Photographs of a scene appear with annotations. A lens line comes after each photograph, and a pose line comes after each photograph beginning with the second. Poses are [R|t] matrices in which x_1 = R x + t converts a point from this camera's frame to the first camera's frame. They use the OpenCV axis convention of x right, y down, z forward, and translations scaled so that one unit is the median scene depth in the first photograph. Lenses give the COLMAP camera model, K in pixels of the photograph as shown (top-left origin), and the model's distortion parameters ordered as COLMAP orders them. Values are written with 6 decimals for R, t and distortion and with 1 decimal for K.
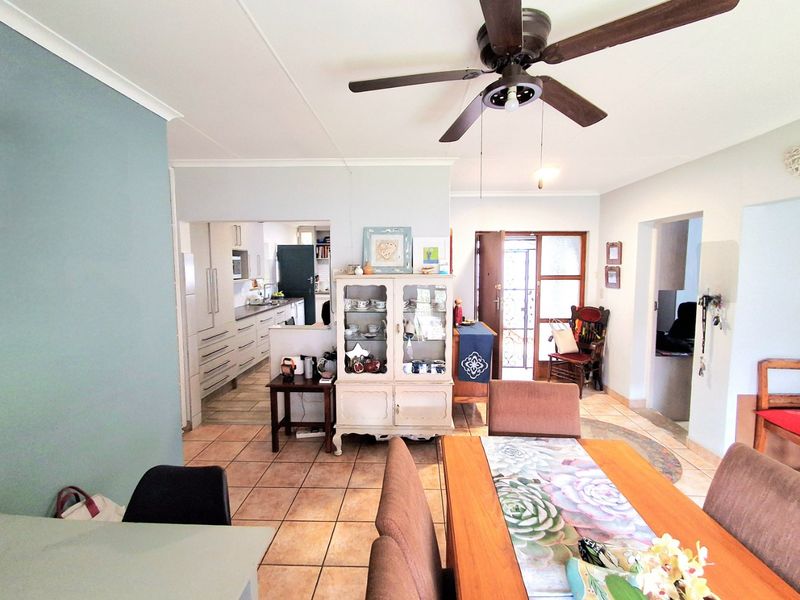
lens RADIAL K [[365.1, 0, 404.5], [0, 365.1, 292.3], [0, 0, 1]] dist [0.006519, -0.006345]
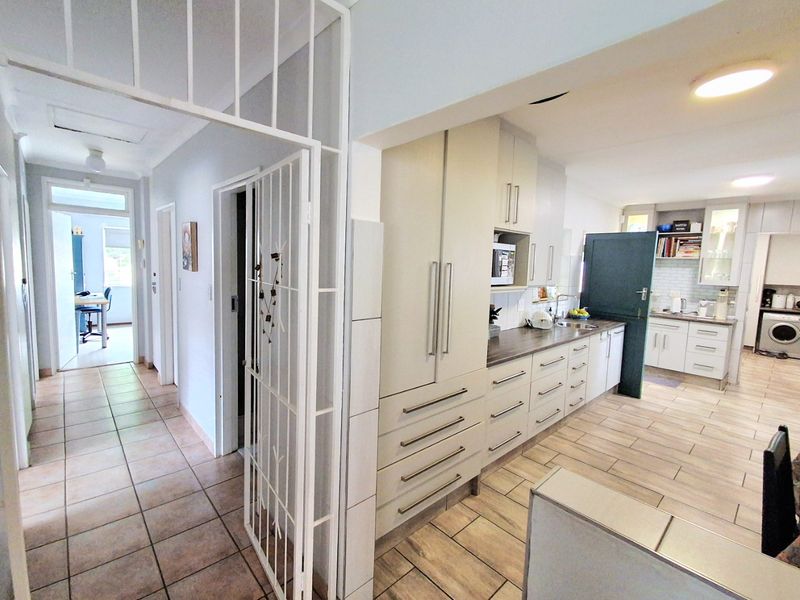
lens RADIAL K [[365.1, 0, 395.0], [0, 365.1, 295.7], [0, 0, 1]] dist [0.006519, -0.006345]
pose [[0.695605, 0.093619, -0.712299, -0.132747], [-0.091649, 0.994936, 0.041266, -0.021072], [0.712555, 0.036577, 0.700662, 0.366617]]
